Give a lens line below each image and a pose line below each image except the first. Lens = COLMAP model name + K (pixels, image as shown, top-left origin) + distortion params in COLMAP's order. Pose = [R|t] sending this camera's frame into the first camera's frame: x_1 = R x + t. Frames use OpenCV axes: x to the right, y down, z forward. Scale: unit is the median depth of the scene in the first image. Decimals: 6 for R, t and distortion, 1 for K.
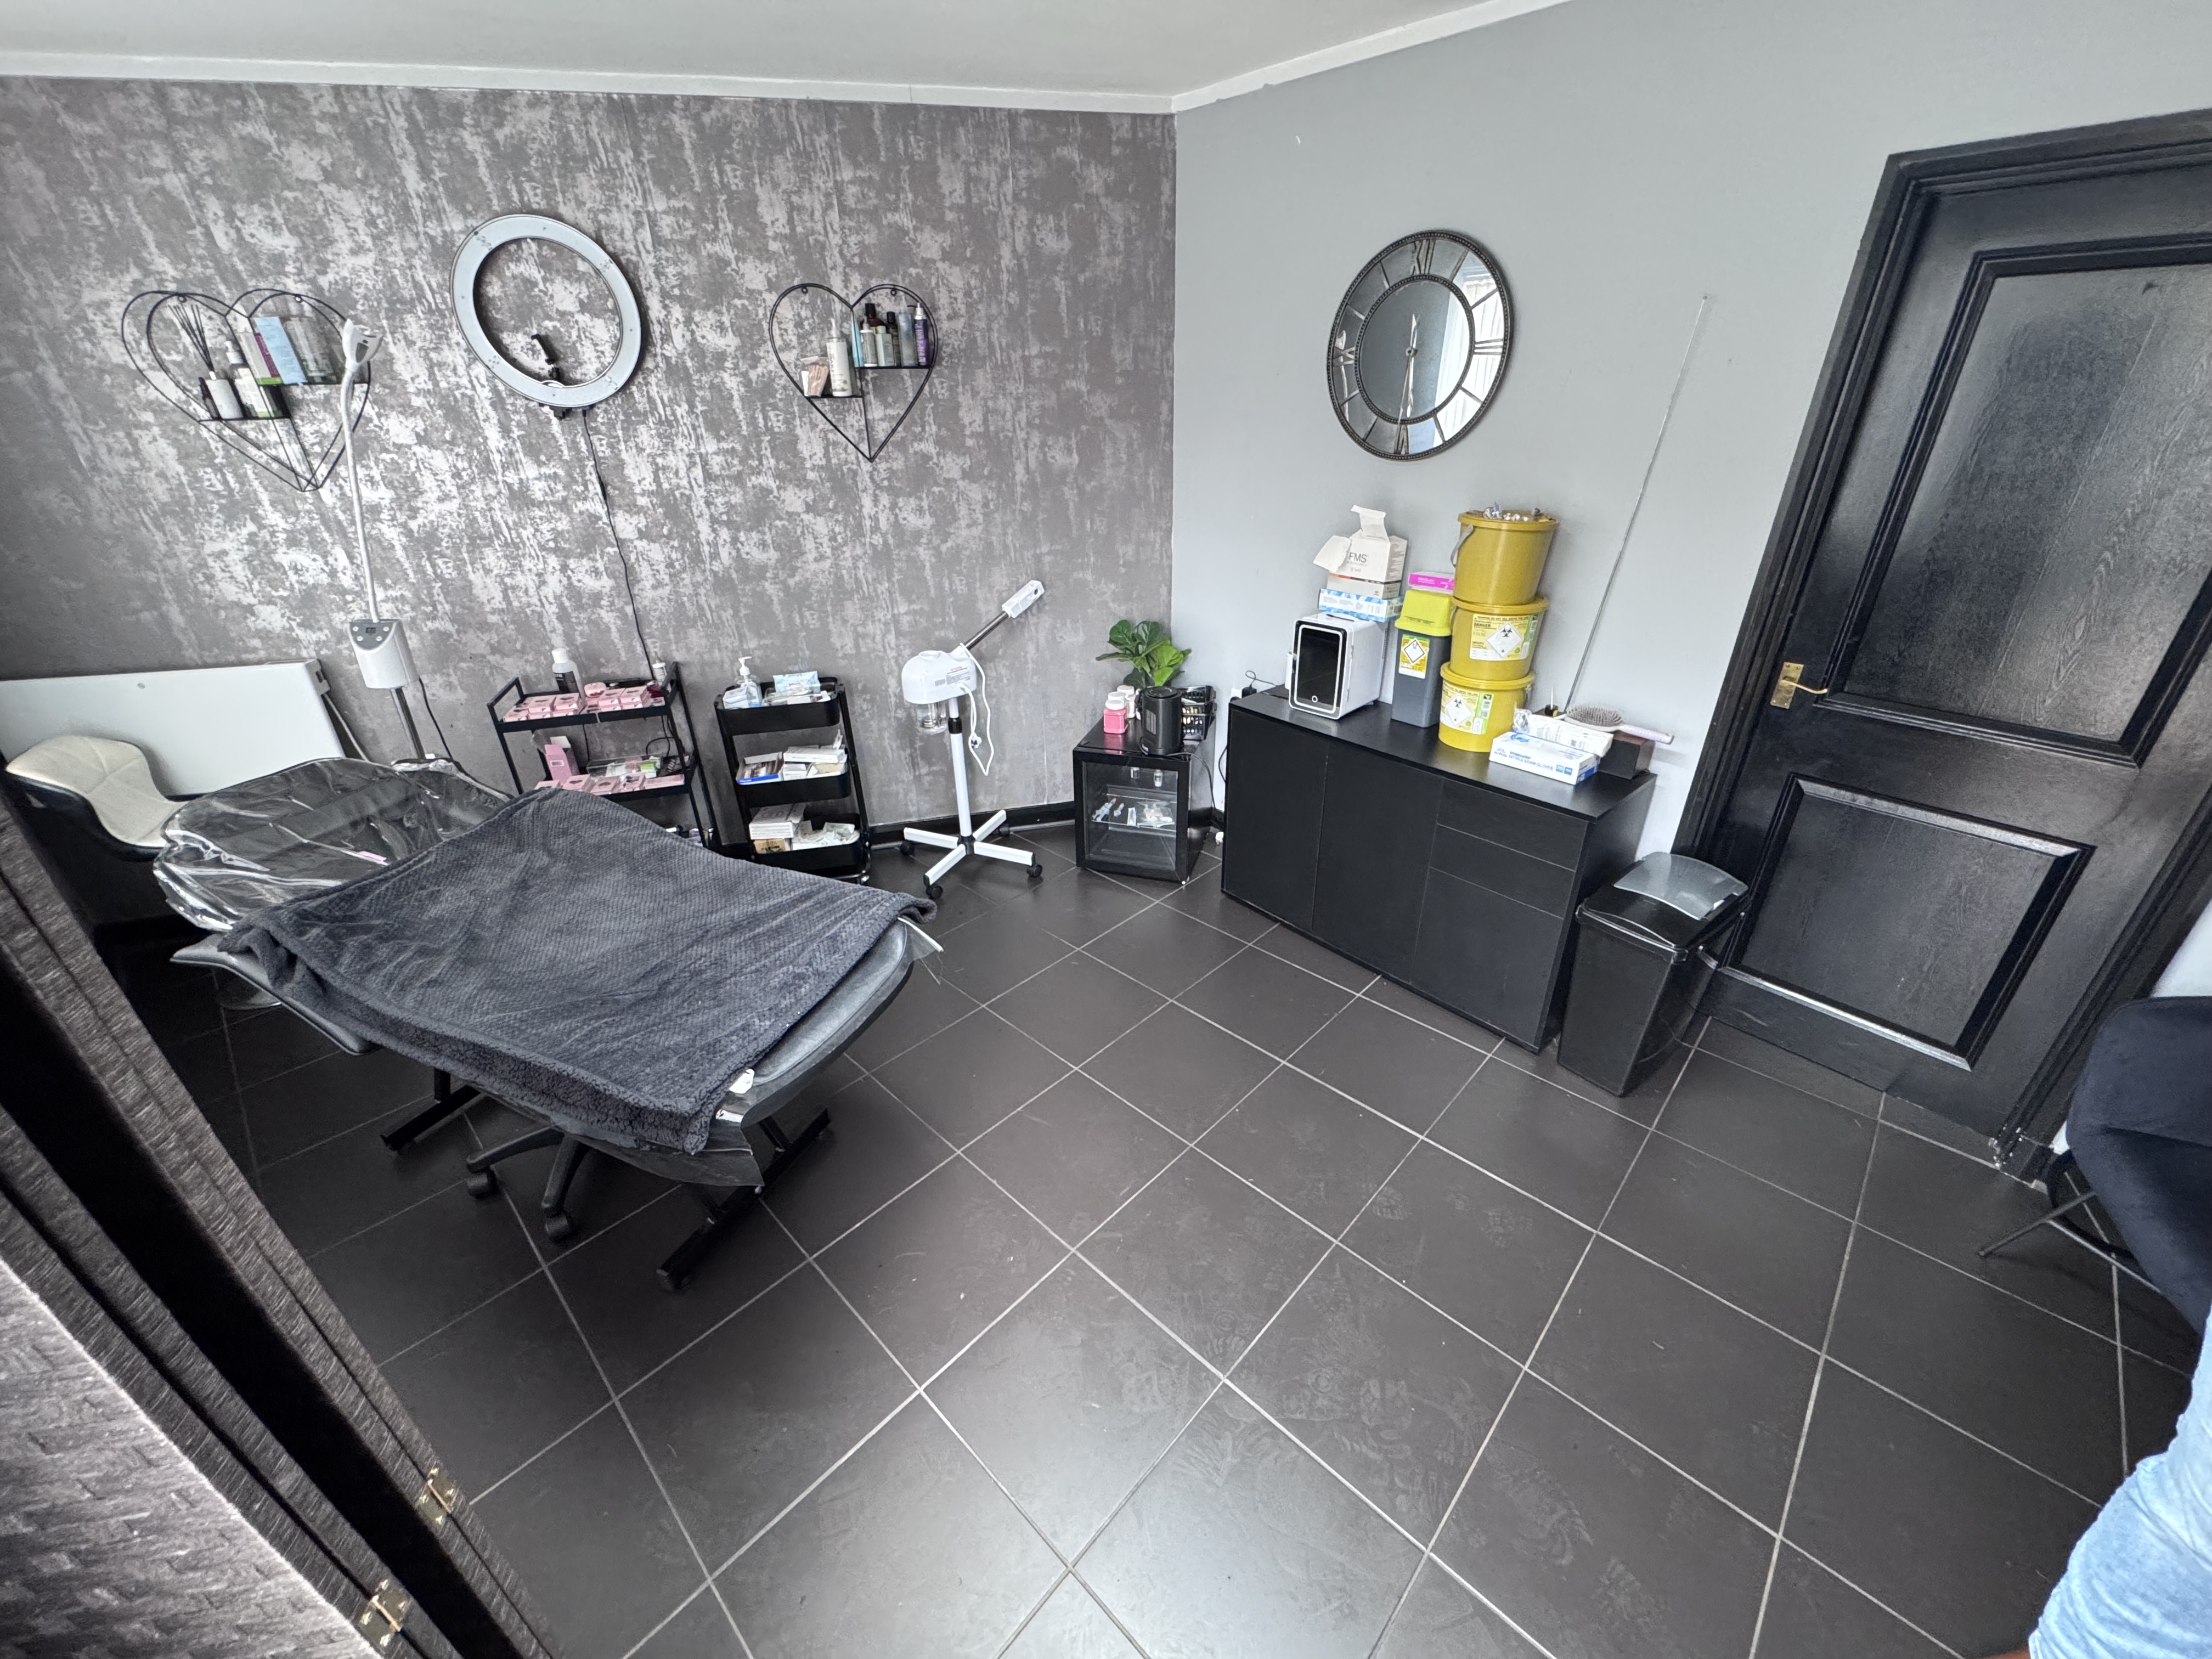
lens RADIAL K [[877.6, 0, 1106.0], [0, 877.6, 829.5], [0, 0, 1]] dist [-0.003129, -0.000019]
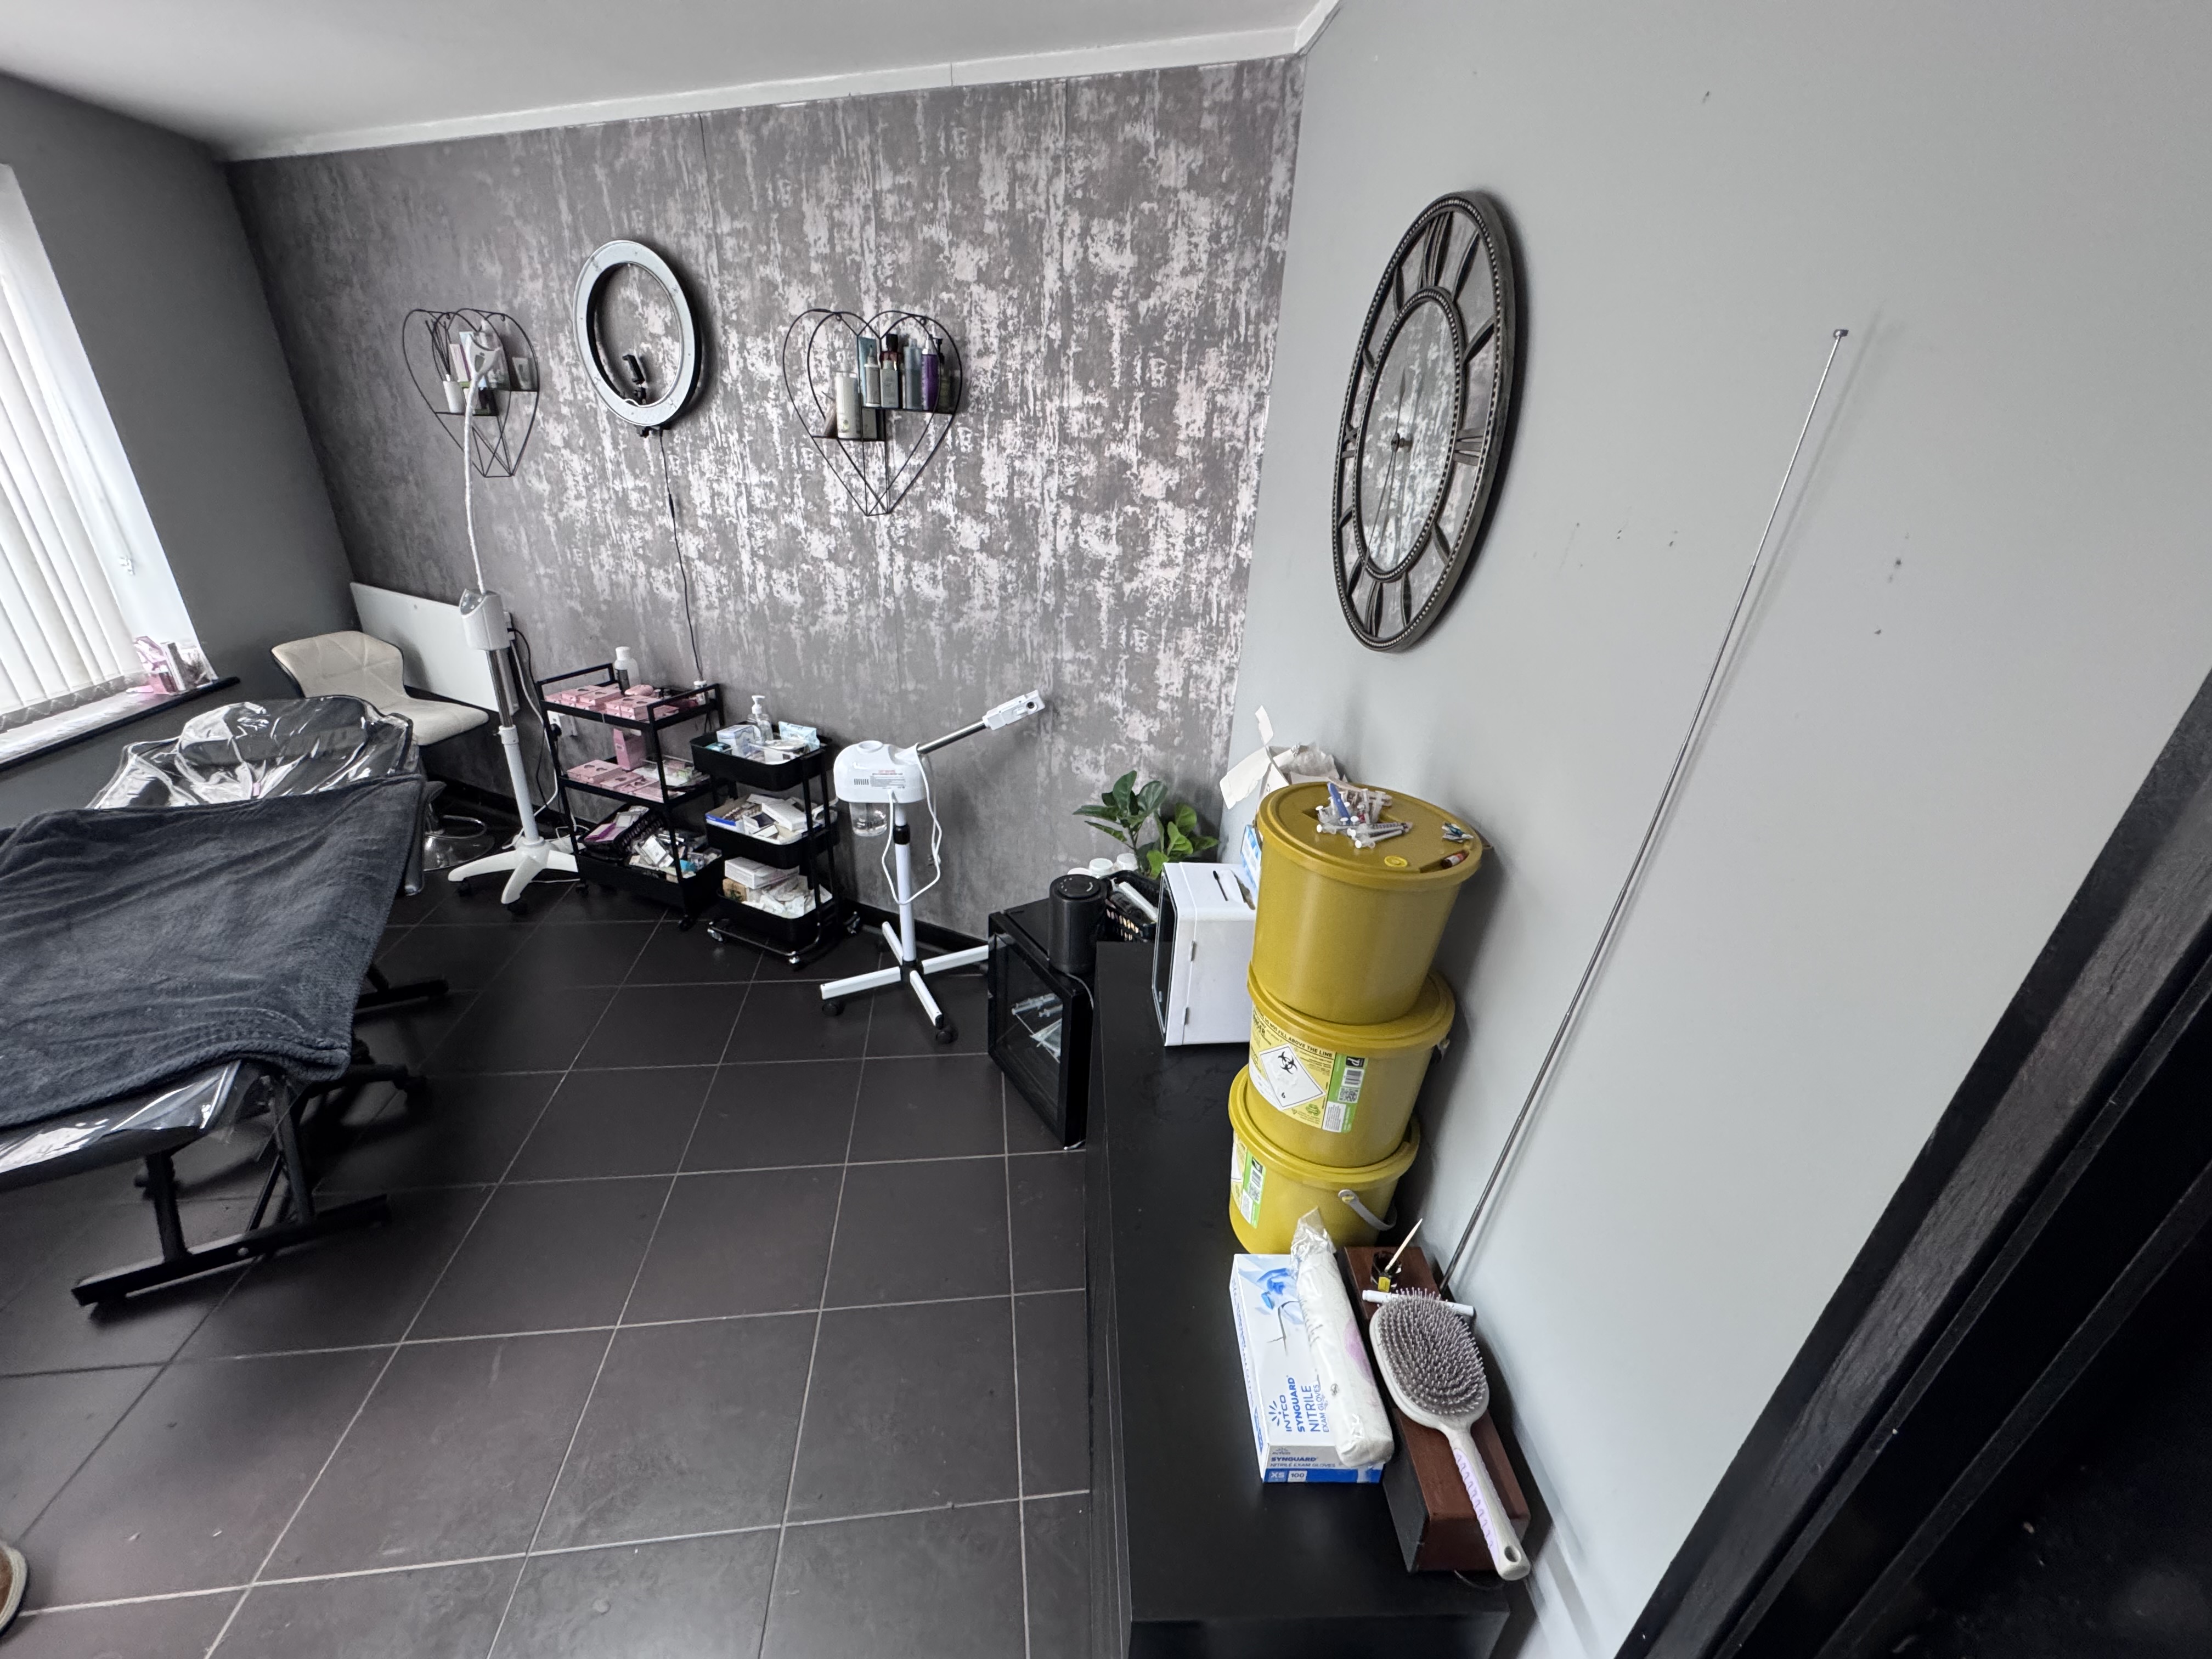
lens RADIAL K [[877.6, 0, 1106.0], [0, 877.6, 829.5], [0, 0, 1]] dist [-0.003129, -0.000019]
pose [[0.781557, 0.320984, -0.534919, 0.485840], [-0.344211, 0.937015, 0.059348, -0.274255], [0.520276, 0.137741, 0.842817, 0.462002]]
